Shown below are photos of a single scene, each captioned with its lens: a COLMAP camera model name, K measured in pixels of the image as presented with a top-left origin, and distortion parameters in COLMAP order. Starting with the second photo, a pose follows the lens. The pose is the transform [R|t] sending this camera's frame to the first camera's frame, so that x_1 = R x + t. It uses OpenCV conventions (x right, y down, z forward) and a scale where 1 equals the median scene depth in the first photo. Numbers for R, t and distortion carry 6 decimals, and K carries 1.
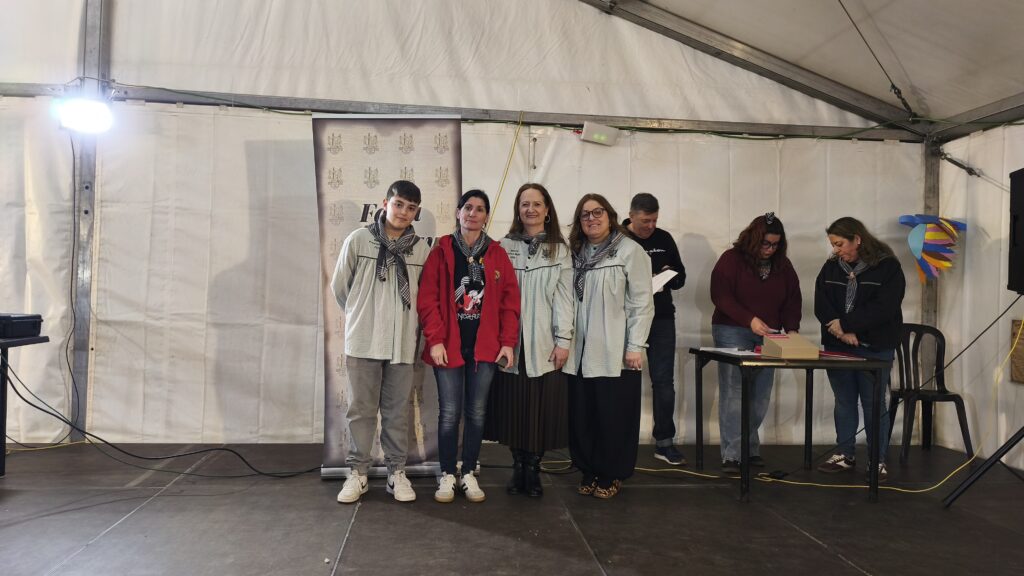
lens RADIAL K [[694.6, 0, 512.2], [0, 694.6, 287.5], [0, 0, 1]] dist [-0.001181, -0.003988]
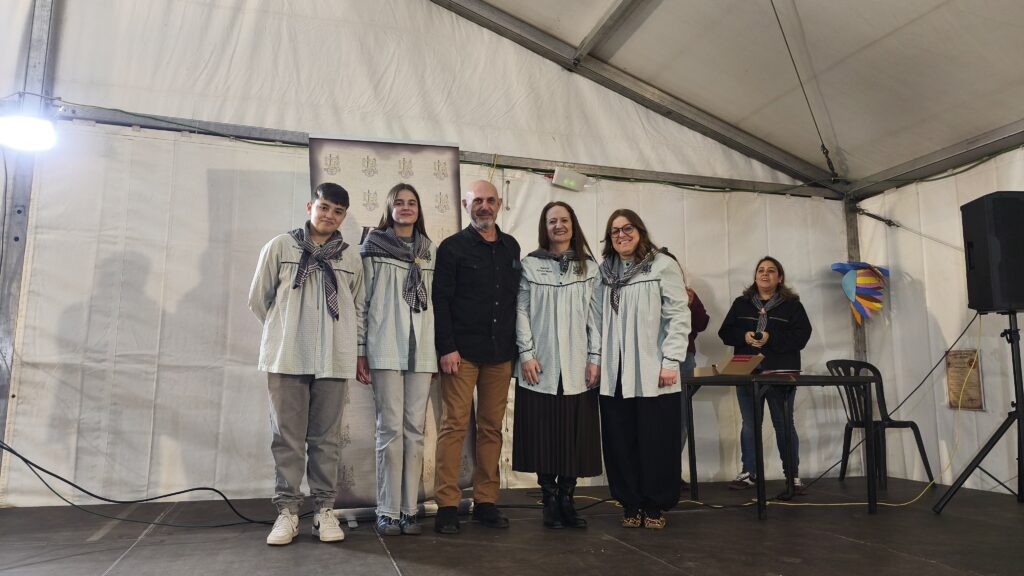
lens RADIAL K [[687.2, 0, 510.1], [0, 687.2, 291.9], [0, 0, 1]] dist [0.004924, -0.005256]
pose [[0.982469, 0.006307, 0.186320, -0.152133], [0.017328, 0.992011, -0.124952, 0.072641], [-0.185620, 0.125990, 0.974511, 0.040567]]
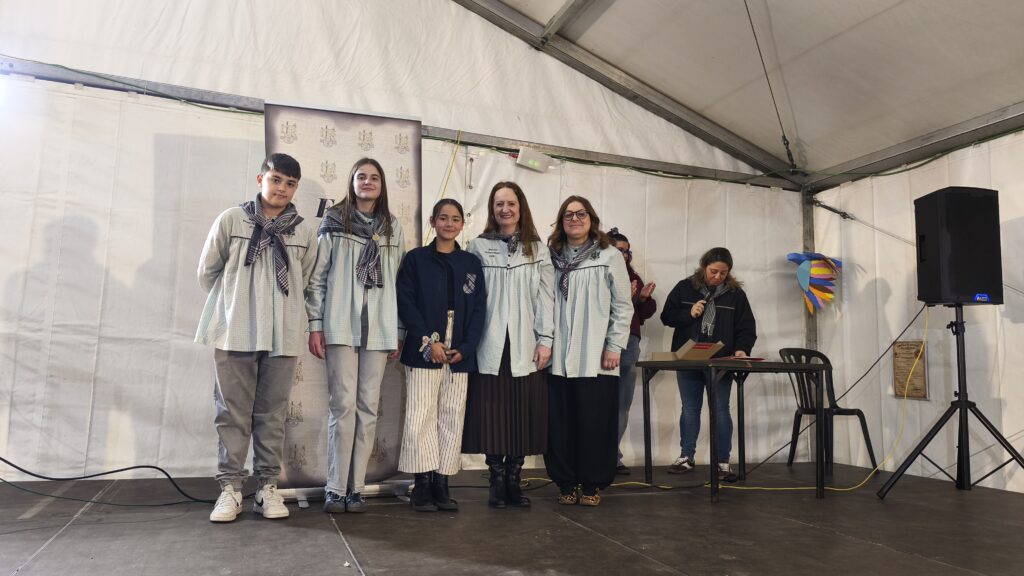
lens RADIAL K [[687.2, 0, 510.1], [0, 687.2, 291.9], [0, 0, 1]] dist [0.004924, -0.005256]
pose [[0.968364, 0.029123, 0.247835, -0.153939], [-0.004128, 0.994900, -0.100781, 0.075709], [-0.249506, 0.096570, 0.963546, 0.053591]]
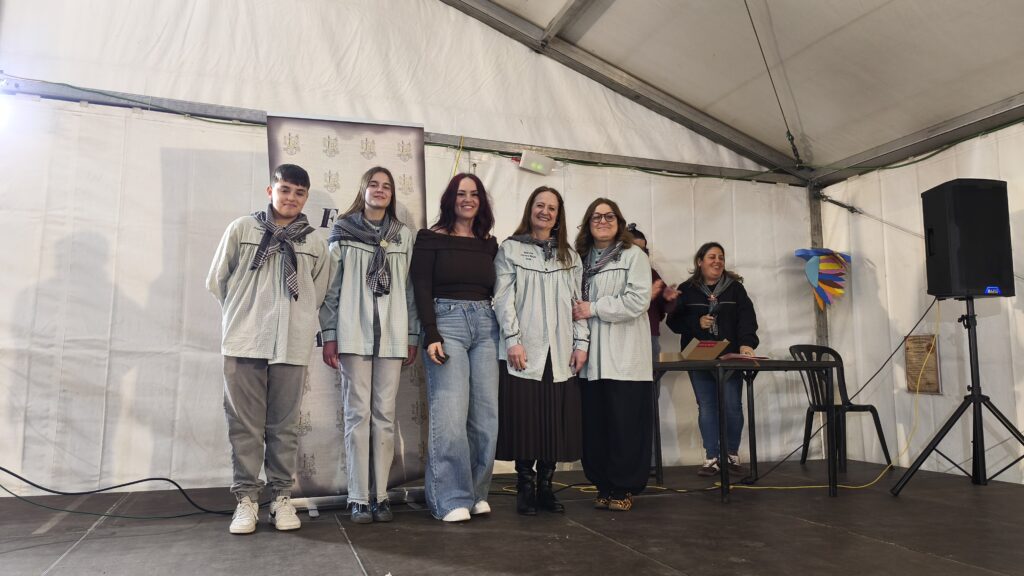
lens RADIAL K [[687.2, 0, 510.1], [0, 687.2, 291.9], [0, 0, 1]] dist [0.004924, -0.005256]
pose [[0.972797, 0.004809, 0.231608, -0.147148], [0.019531, 0.994522, -0.102684, 0.072051], [-0.230833, 0.104414, 0.967375, 0.051158]]
